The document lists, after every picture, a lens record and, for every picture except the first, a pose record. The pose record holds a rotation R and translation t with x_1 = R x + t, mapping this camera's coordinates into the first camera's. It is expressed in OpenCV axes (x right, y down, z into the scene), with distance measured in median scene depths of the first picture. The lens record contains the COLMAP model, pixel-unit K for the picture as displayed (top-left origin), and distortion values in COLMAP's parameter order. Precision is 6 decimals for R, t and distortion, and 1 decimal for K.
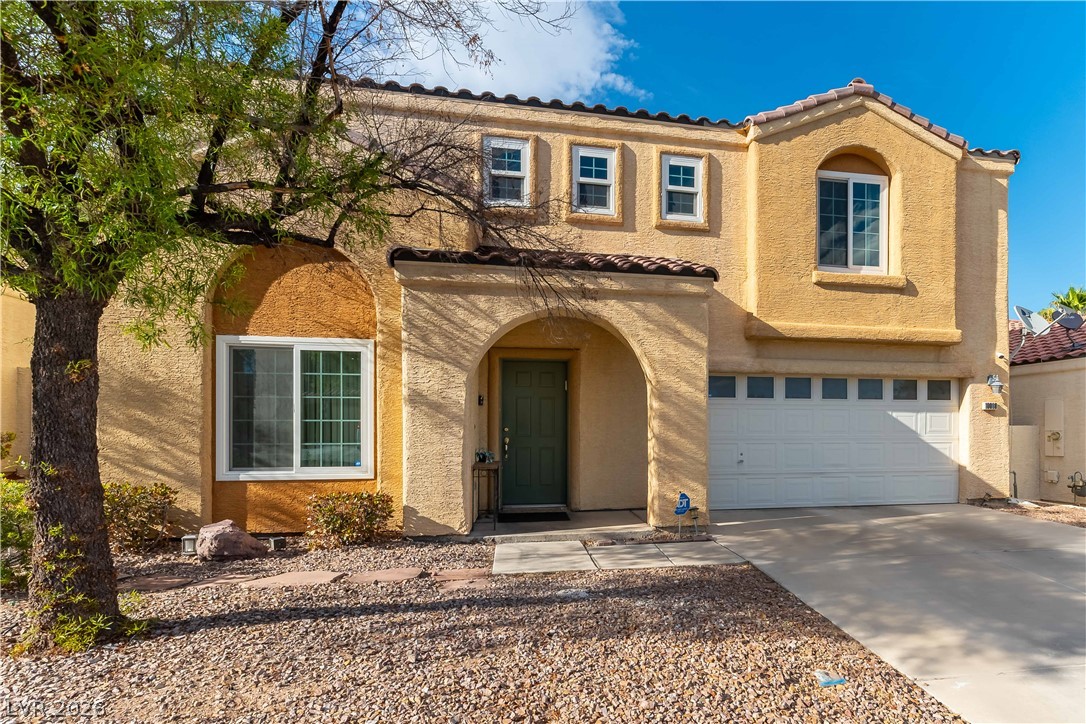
lens RADIAL K [[474.9, 0, 548.9], [0, 474.9, 355.5], [0, 0, 1]] dist [0.001815, 0.000233]
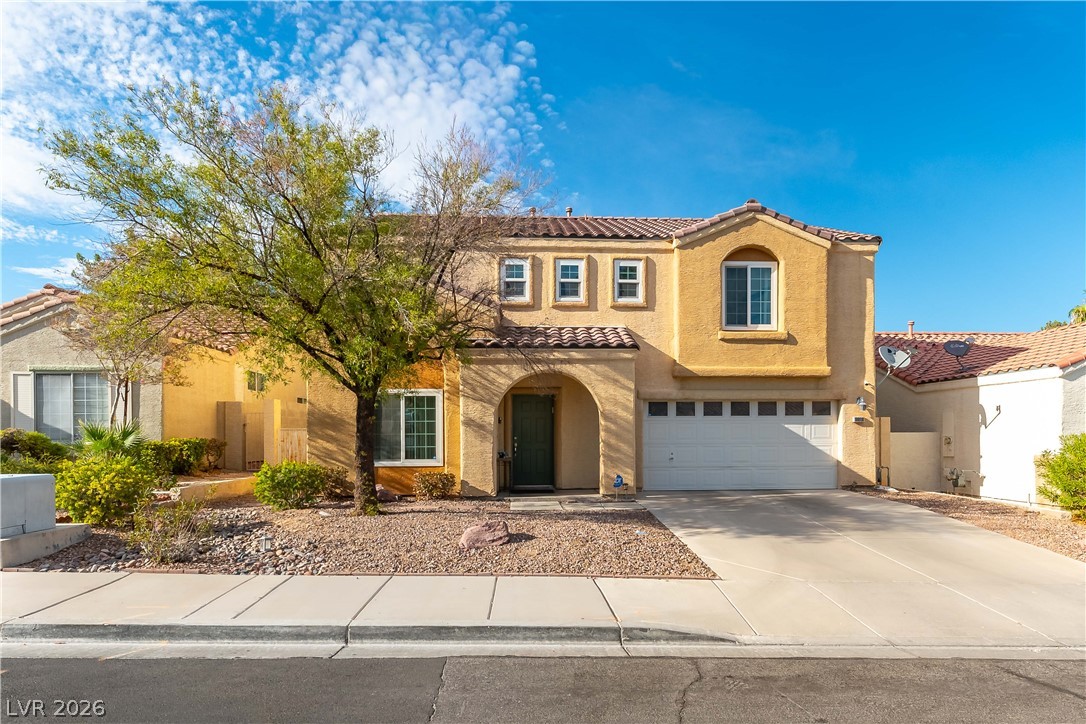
lens RADIAL K [[473.3, 0, 553.3], [0, 473.3, 365.1], [0, 0, 1]] dist [0.000893, -0.000023]
pose [[0.999971, -0.004594, 0.006024, 0.027405], [0.004579, 0.999987, 0.002449, -0.086105], [-0.006036, -0.002421, 0.999979, -0.545336]]
